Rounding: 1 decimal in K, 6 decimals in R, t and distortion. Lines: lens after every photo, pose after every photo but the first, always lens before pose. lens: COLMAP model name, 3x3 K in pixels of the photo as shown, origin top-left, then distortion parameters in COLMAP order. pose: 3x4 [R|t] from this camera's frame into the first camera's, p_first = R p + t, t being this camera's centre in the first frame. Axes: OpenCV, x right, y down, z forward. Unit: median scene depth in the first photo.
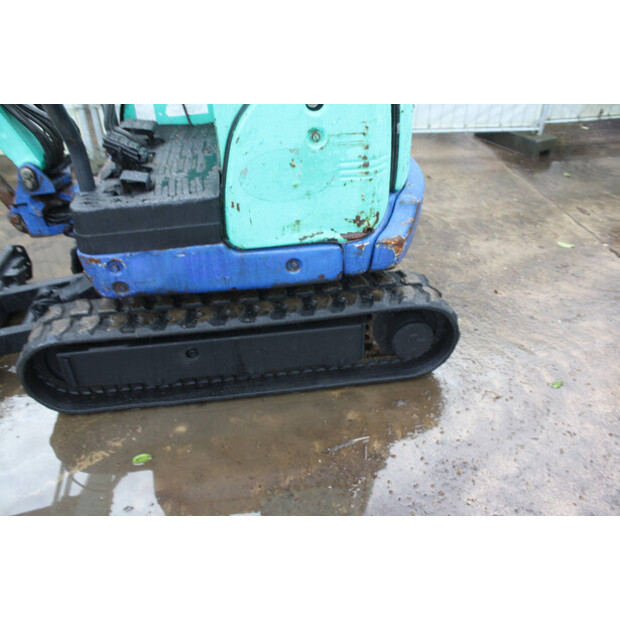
lens RADIAL K [[521.3, 0, 310.0], [0, 521.3, 310.0], [0, 0, 1]] dist [-0.172852, 0.146679]
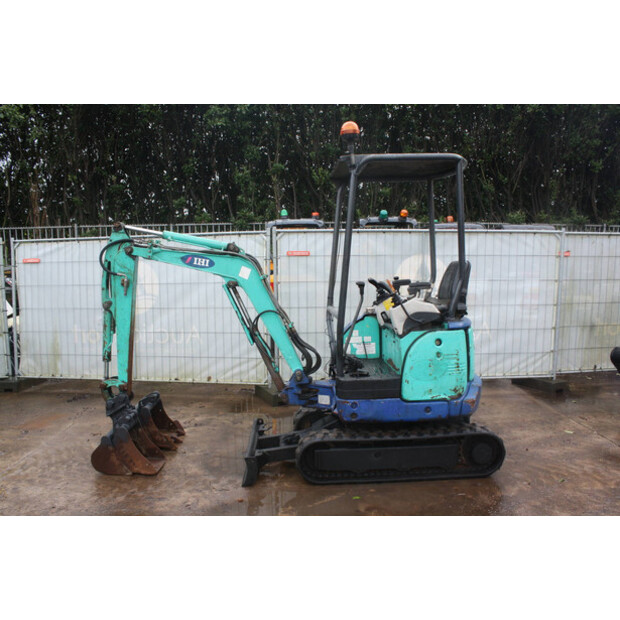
lens RADIAL K [[521.3, 0, 310.0], [0, 521.3, 310.0], [0, 0, 1]] dist [-0.172852, 0.146679]
pose [[0.994888, 0.005846, -0.100811, -0.289994], [-0.056279, 0.861002, -0.505478, 0.636415], [0.083844, 0.508568, 0.856930, -1.093230]]
